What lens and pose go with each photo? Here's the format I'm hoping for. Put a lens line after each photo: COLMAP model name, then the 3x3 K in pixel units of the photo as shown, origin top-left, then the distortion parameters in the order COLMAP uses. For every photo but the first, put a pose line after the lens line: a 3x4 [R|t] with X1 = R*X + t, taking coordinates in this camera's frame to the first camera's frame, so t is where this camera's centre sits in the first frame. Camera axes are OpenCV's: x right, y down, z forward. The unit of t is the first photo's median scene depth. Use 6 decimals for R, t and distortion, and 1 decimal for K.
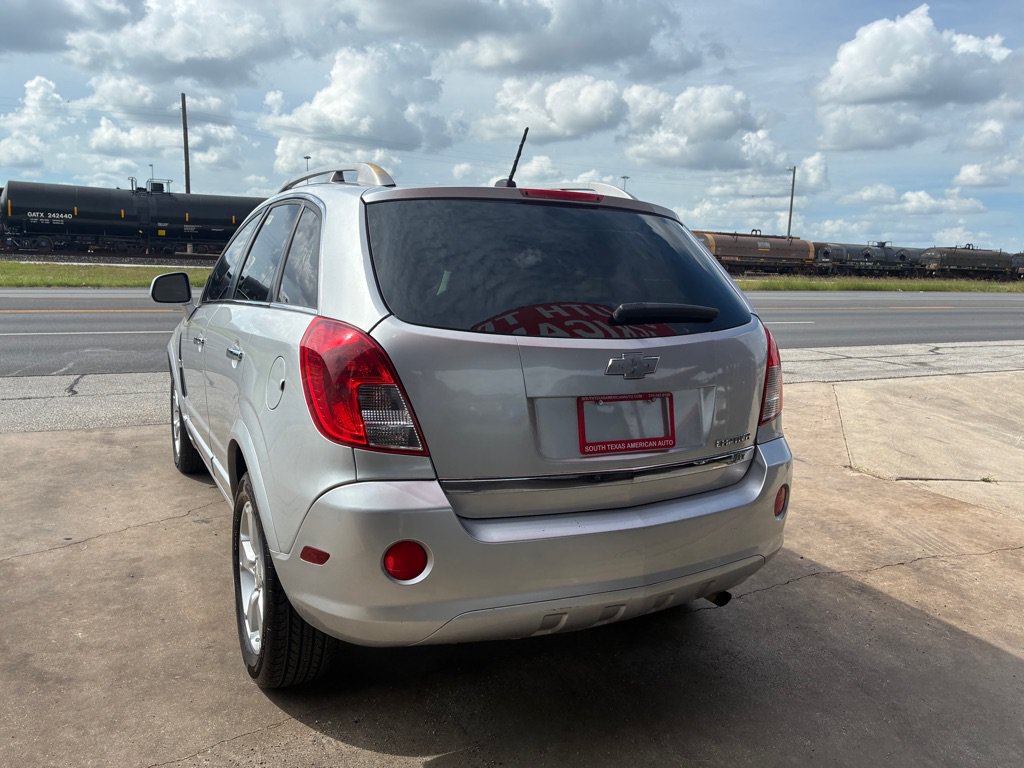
lens RADIAL K [[792.1, 0, 508.2], [0, 792.1, 379.6], [0, 0, 1]] dist [0.058947, -0.097994]
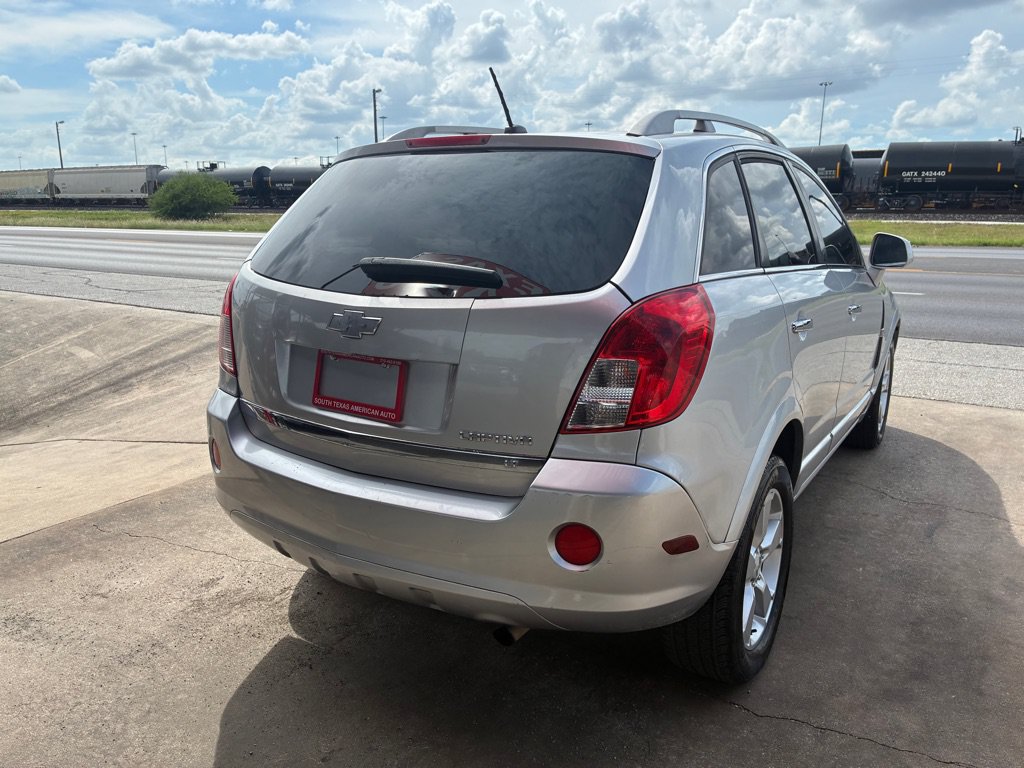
lens RADIAL K [[792.1, 0, 508.2], [0, 792.1, 379.6], [0, 0, 1]] dist [0.058947, -0.097994]
pose [[0.490577, 0.160327, -0.856522, 0.107155], [-0.117282, 0.986133, 0.117415, -0.008495], [0.863469, 0.042854, 0.502577, 0.069543]]
